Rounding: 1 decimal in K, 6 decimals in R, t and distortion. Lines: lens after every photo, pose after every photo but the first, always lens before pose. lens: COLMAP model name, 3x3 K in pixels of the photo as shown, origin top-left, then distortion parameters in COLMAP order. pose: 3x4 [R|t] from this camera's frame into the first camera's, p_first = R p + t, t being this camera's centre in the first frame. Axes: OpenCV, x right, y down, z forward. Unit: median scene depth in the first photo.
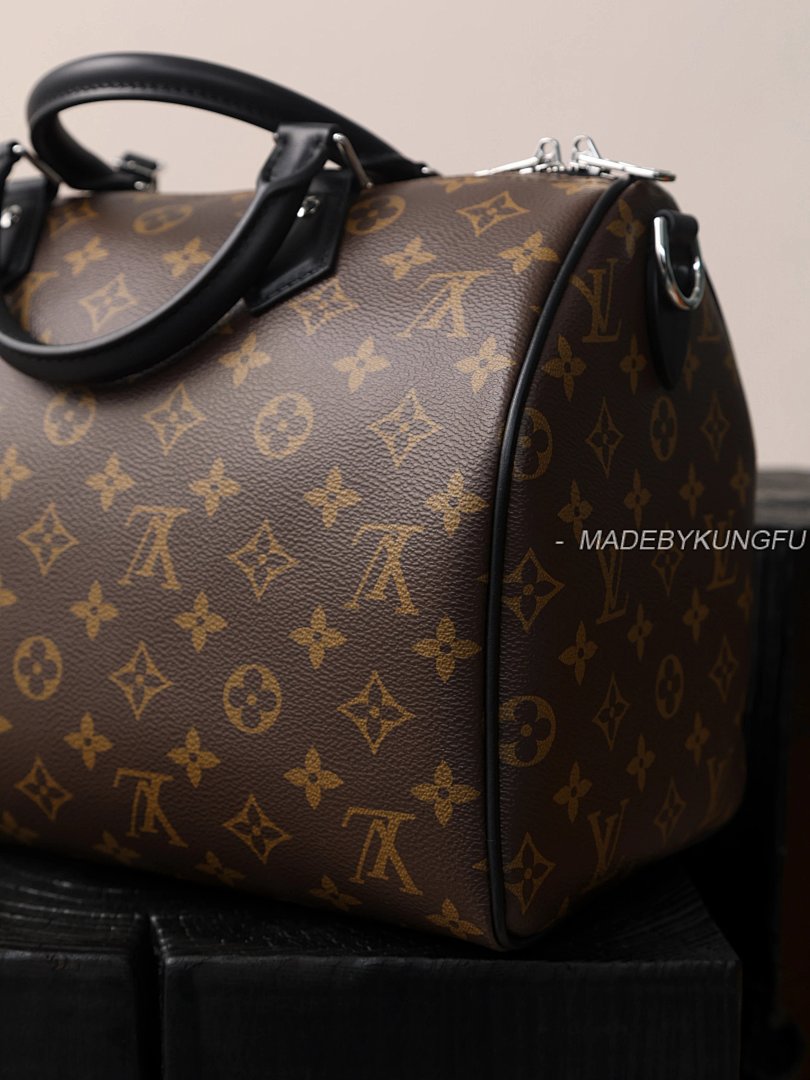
lens RADIAL K [[1914.3, 0, 402.3], [0, 1914.3, 540.7], [0, 0, 1]] dist [-0.081418, 0.000000]
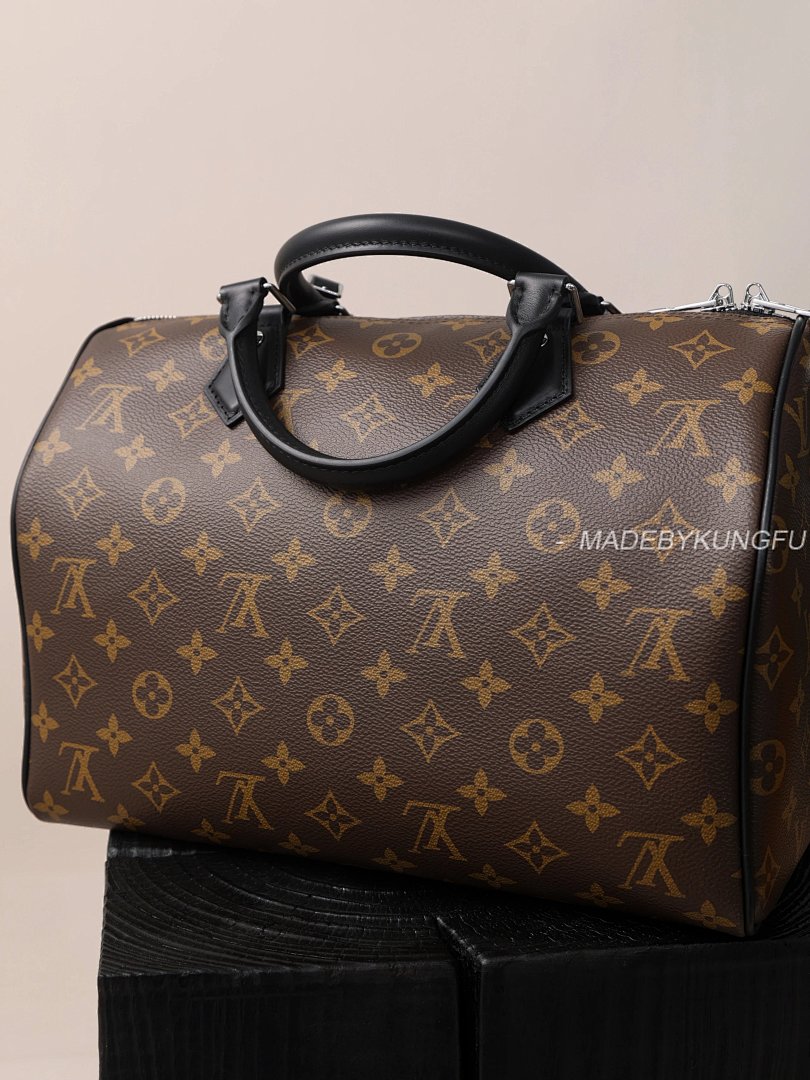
lens RADIAL K [[1476.2, 0, 409.9], [0, 1476.2, 548.2], [0, 0, 1]] dist [-0.018180, 0.000000]
pose [[0.991807, -0.029520, 0.124289, -0.268402], [0.024863, 0.998936, 0.038854, -0.083595], [-0.125304, -0.035446, 0.991485, 0.057599]]
